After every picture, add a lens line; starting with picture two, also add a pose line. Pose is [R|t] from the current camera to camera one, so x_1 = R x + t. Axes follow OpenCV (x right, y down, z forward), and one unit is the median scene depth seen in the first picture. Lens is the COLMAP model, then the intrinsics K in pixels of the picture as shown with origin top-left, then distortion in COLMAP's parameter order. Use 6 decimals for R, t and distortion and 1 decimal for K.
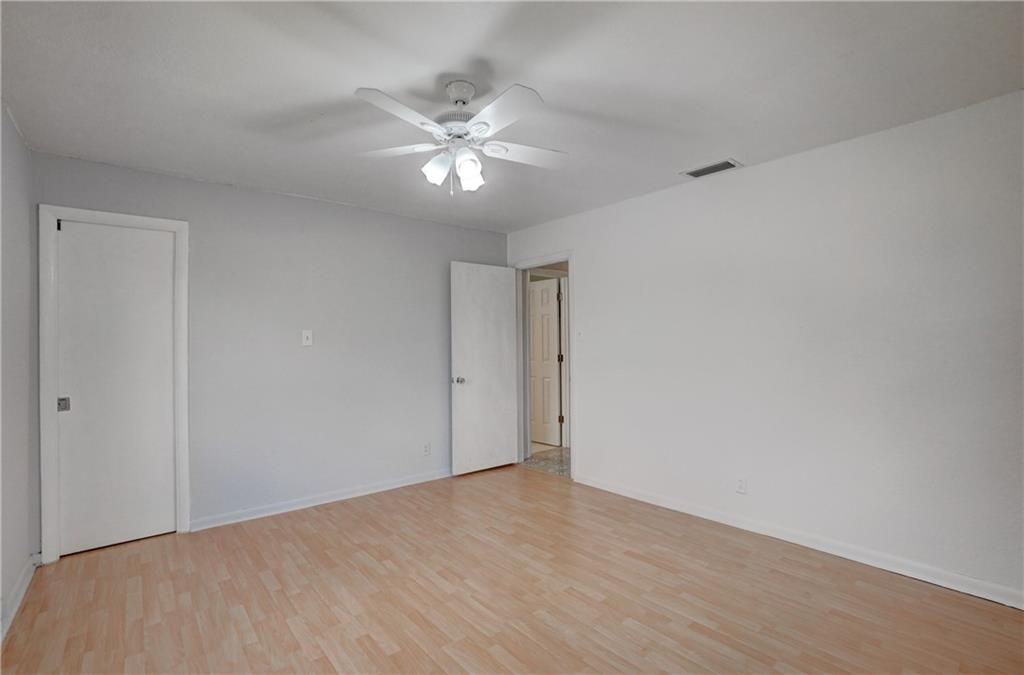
lens RADIAL K [[453.5, 0, 511.4], [0, 453.5, 341.0], [0, 0, 1]] dist [-0.019738, 0.000246]
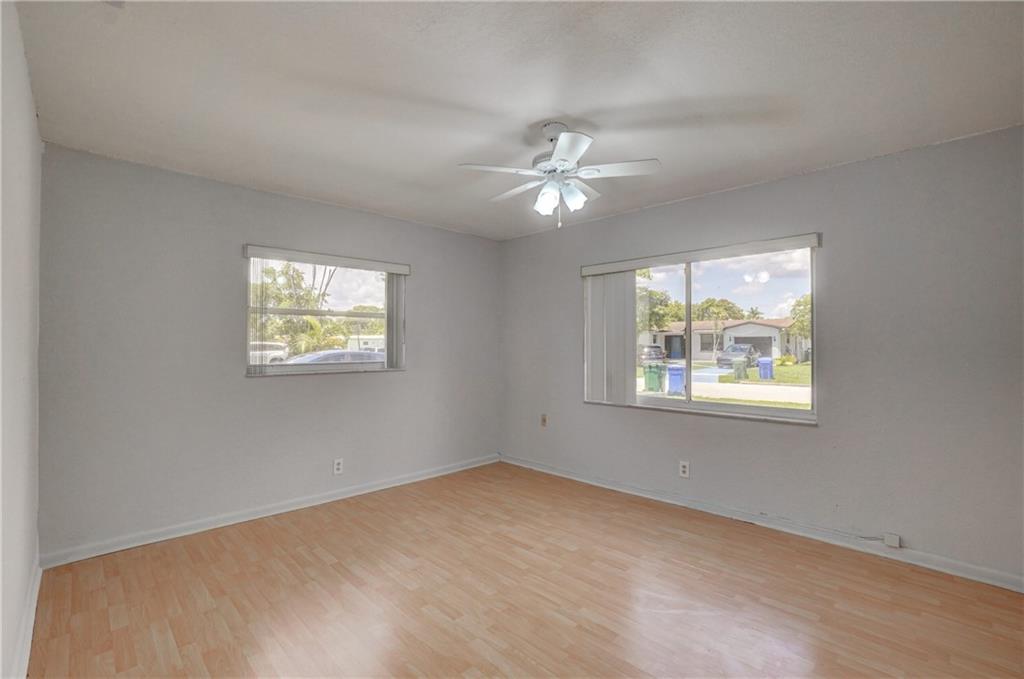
lens RADIAL K [[453.5, 0, 511.3], [0, 453.5, 342.4], [0, 0, 1]] dist [-0.019738, 0.000246]
pose [[-0.997675, 0.006559, -0.067832, 0.078492], [0.007589, 0.999859, -0.014952, 0.012963], [0.067724, -0.015432, -0.997585, 2.010928]]
